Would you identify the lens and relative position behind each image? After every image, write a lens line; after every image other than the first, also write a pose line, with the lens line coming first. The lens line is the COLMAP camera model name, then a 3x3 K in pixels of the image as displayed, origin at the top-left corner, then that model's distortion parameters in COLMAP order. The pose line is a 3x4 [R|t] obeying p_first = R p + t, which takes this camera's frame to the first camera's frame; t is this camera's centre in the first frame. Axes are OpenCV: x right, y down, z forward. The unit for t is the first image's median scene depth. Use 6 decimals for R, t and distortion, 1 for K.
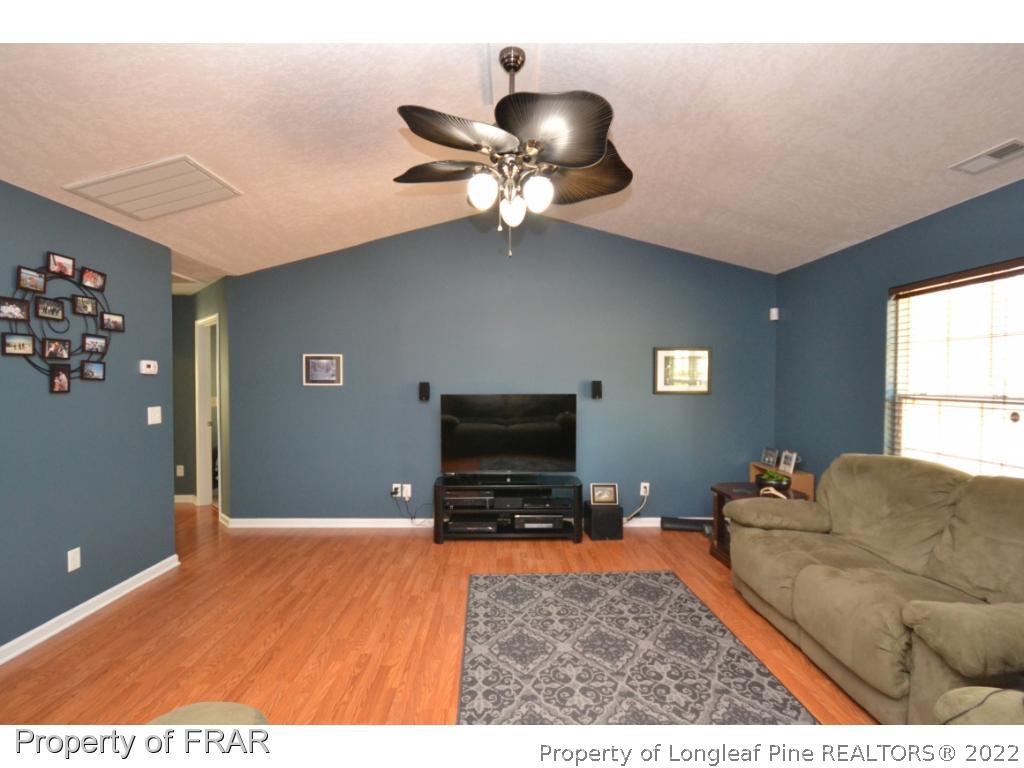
lens RADIAL K [[454.8, 0, 507.2], [0, 454.8, 393.7], [0, 0, 1]] dist [-0.000530, -0.013380]
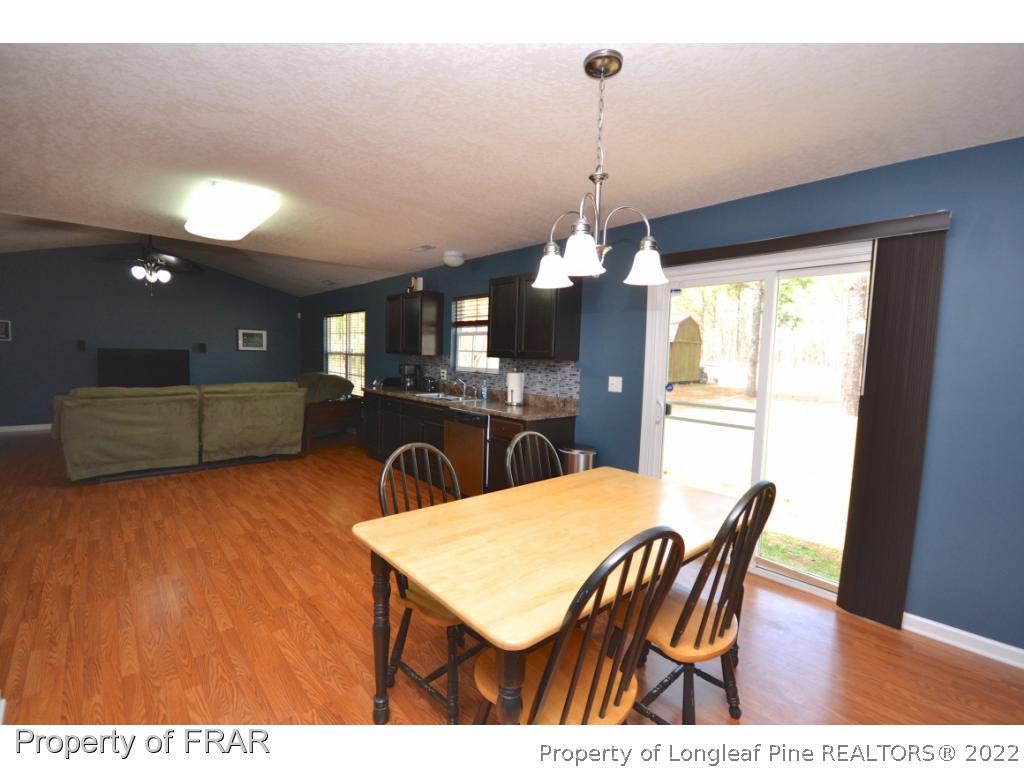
lens RADIAL K [[450.3, 0, 509.7], [0, 450.3, 386.9], [0, 0, 1]] dist [-0.000630, -0.011100]
pose [[0.747724, -0.023985, 0.663576, -0.124939], [-0.016680, 0.998354, 0.054880, 0.039580], [-0.663800, -0.052103, 0.746093, -1.691972]]
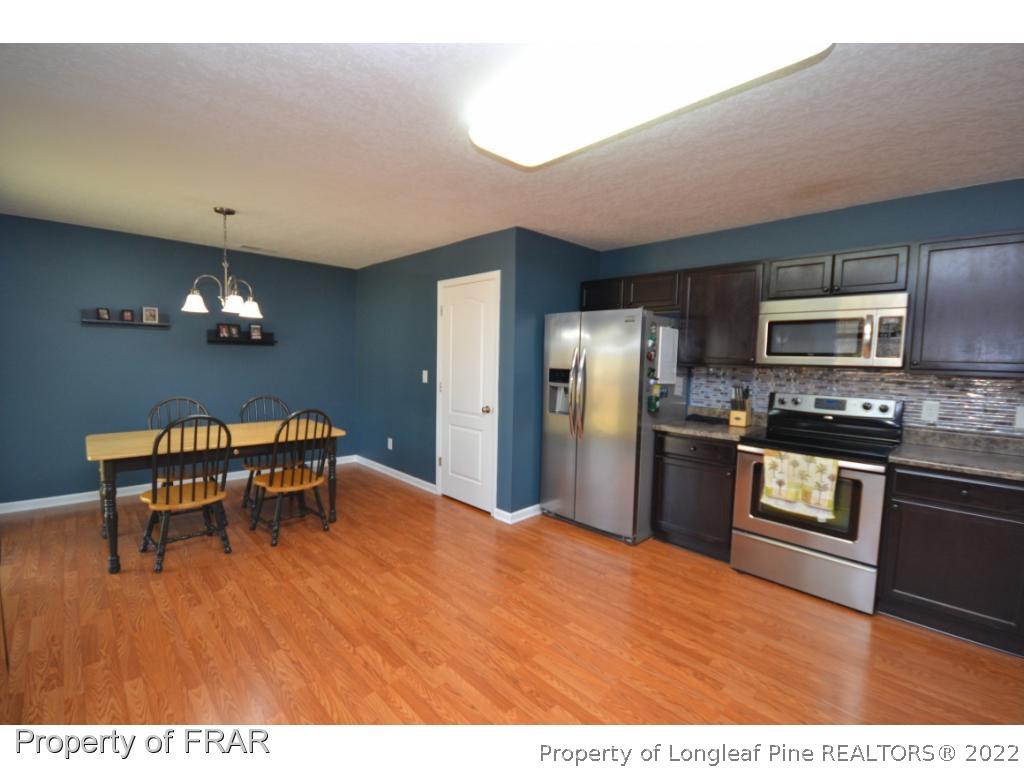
lens RADIAL K [[454.8, 0, 507.2], [0, 454.8, 393.7], [0, 0, 1]] dist [-0.000530, -0.013380]
pose [[-0.728169, 0.039631, -0.684251, 0.537028], [-0.037660, 0.994505, 0.097677, 0.006301], [0.684362, 0.096894, -0.722676, -0.157907]]
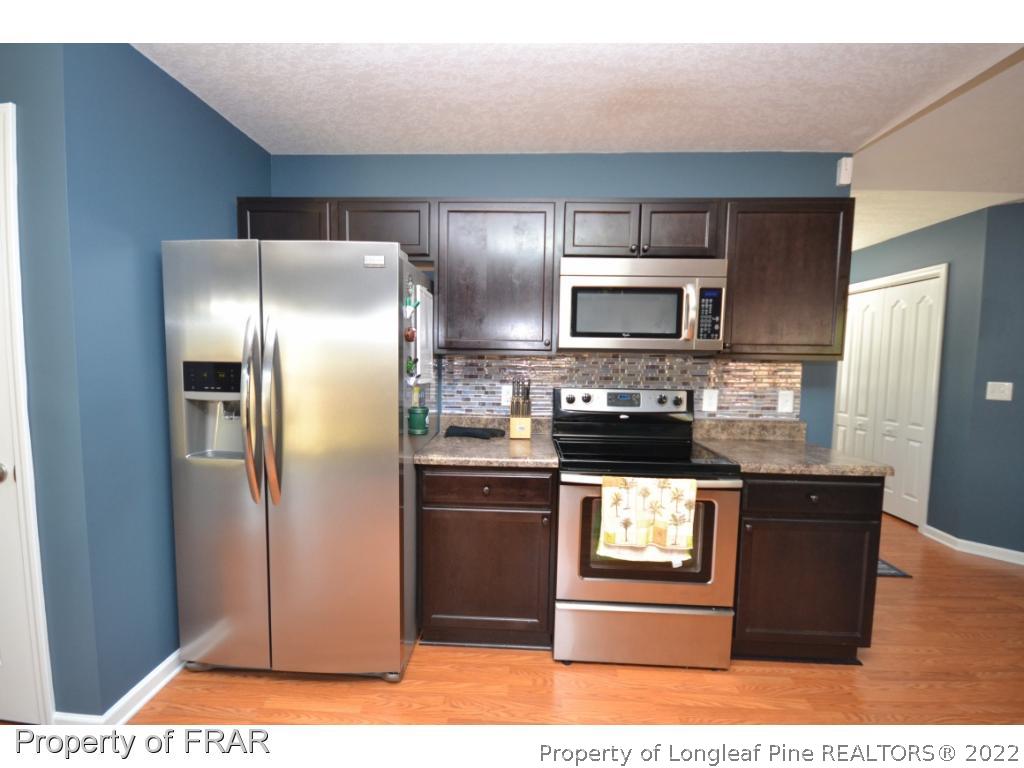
lens RADIAL K [[457.9, 0, 507.6], [0, 457.9, 393.5], [0, 0, 1]] dist [-0.001425, -0.000325]
pose [[-0.054660, 0.080160, -0.995282, 0.172158], [-0.039924, 0.995800, 0.082394, 0.029762], [0.997707, 0.044239, -0.051230, -0.522855]]
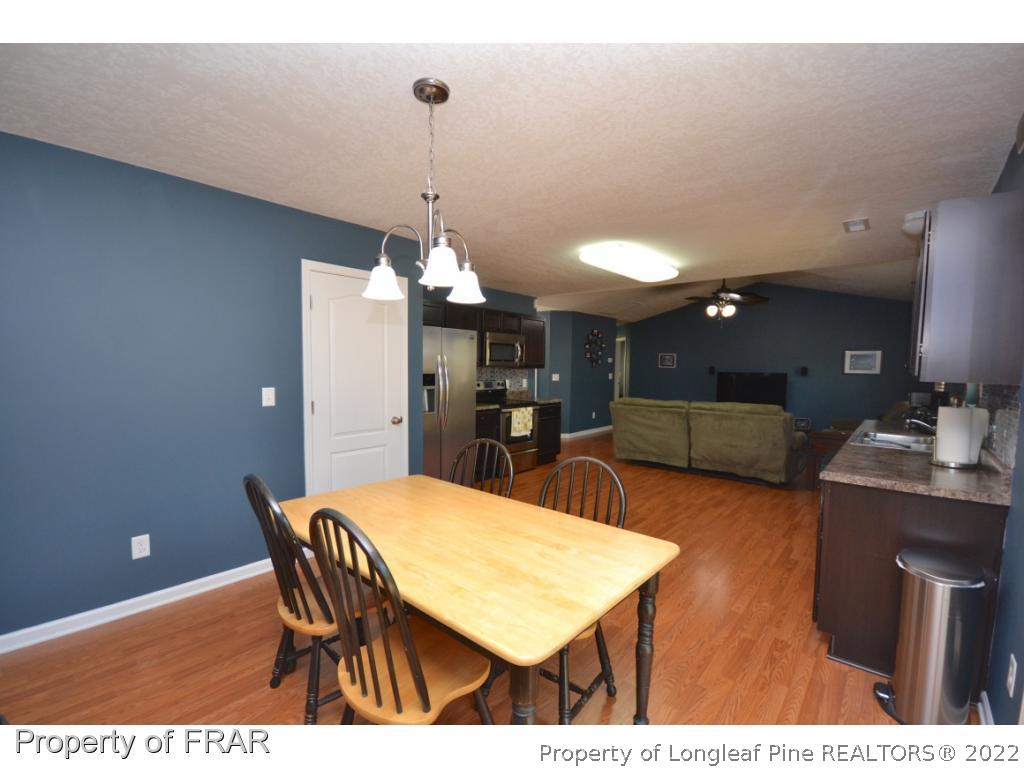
lens RADIAL K [[454.8, 0, 507.2], [0, 454.8, 393.7], [0, 0, 1]] dist [-0.000530, -0.013380]
pose [[0.746229, 0.053071, -0.663571, 0.714779], [-0.028063, 0.998439, 0.048295, 0.037213], [0.665098, -0.017418, 0.746553, -1.706526]]
